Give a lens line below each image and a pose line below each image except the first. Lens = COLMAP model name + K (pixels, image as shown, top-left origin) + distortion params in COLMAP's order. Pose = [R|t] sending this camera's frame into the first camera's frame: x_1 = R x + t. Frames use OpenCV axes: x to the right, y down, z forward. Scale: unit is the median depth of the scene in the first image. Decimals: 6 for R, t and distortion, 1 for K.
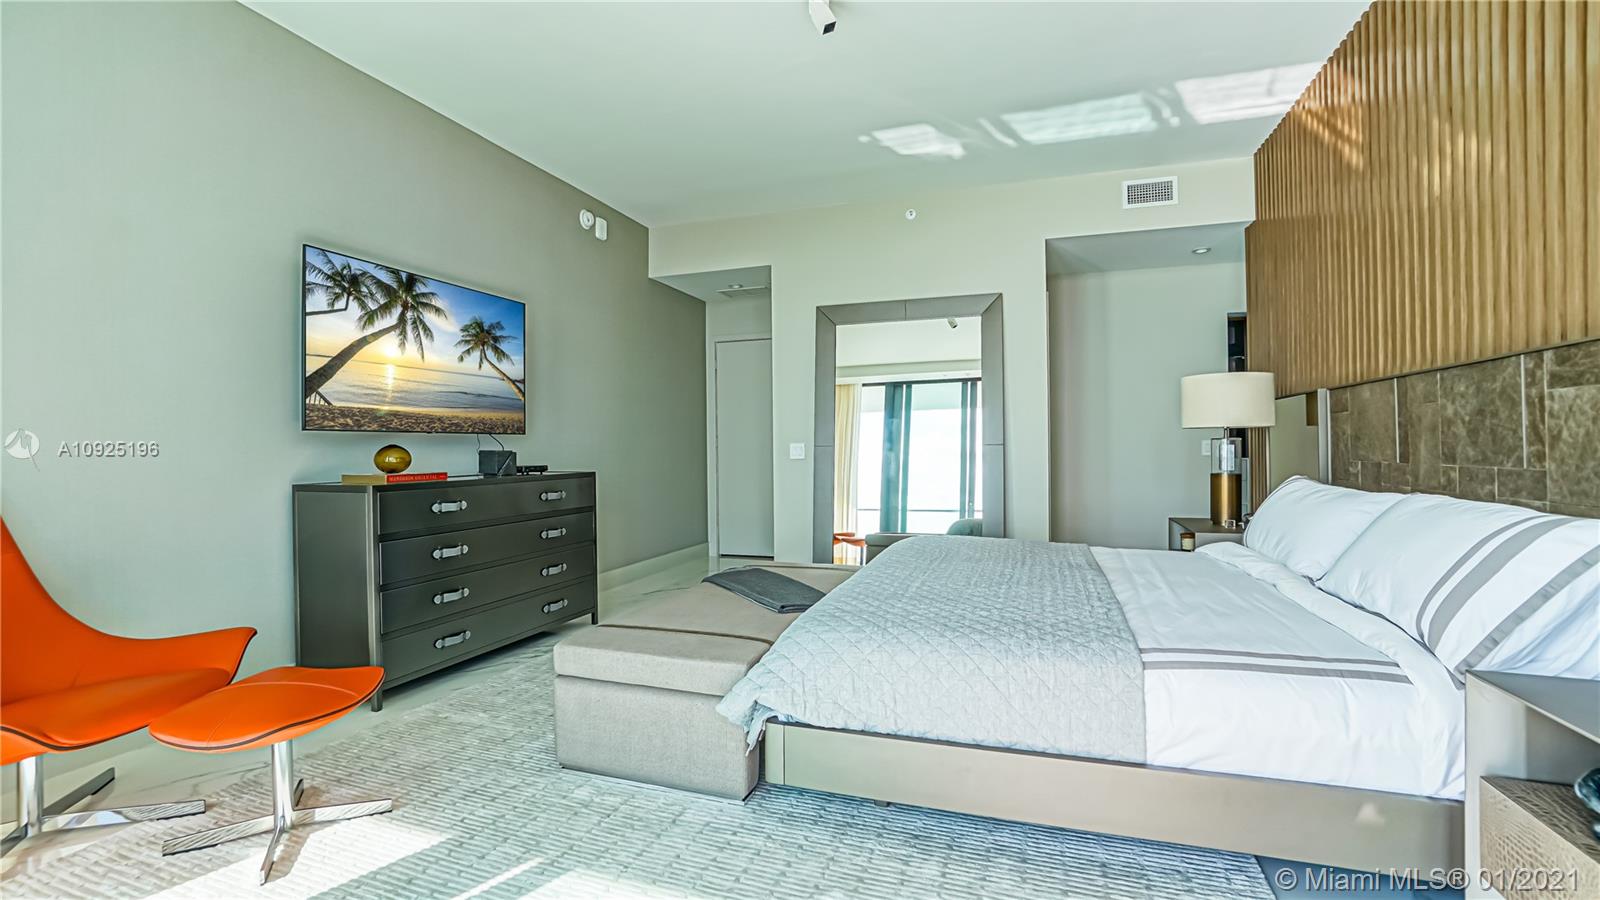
lens RADIAL K [[736.1, 0, 801.7], [0, 736.1, 446.4], [0, 0, 1]] dist [-0.003698, -0.000314]
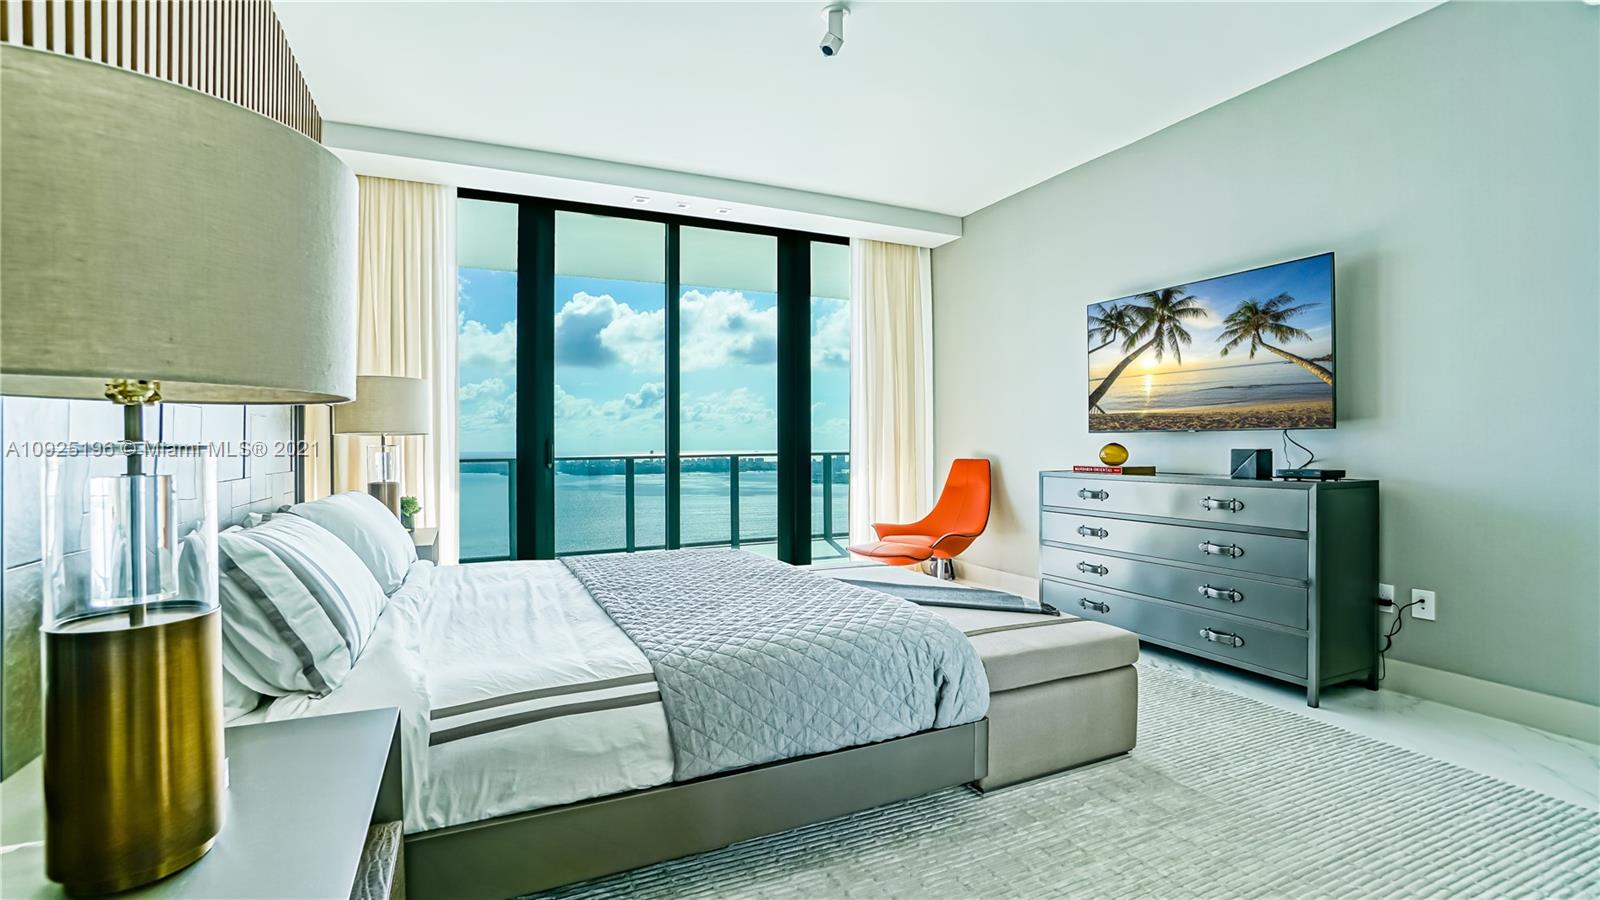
lens RADIAL K [[736.1, 0, 804.1], [0, 736.1, 441.5], [0, 0, 1]] dist [-0.003698, -0.000314]
pose [[-0.706969, 0.009117, -0.707185, 0.641613], [0.009076, 0.999952, 0.003818, -0.012519], [0.707186, -0.003719, -0.707018, 1.382475]]
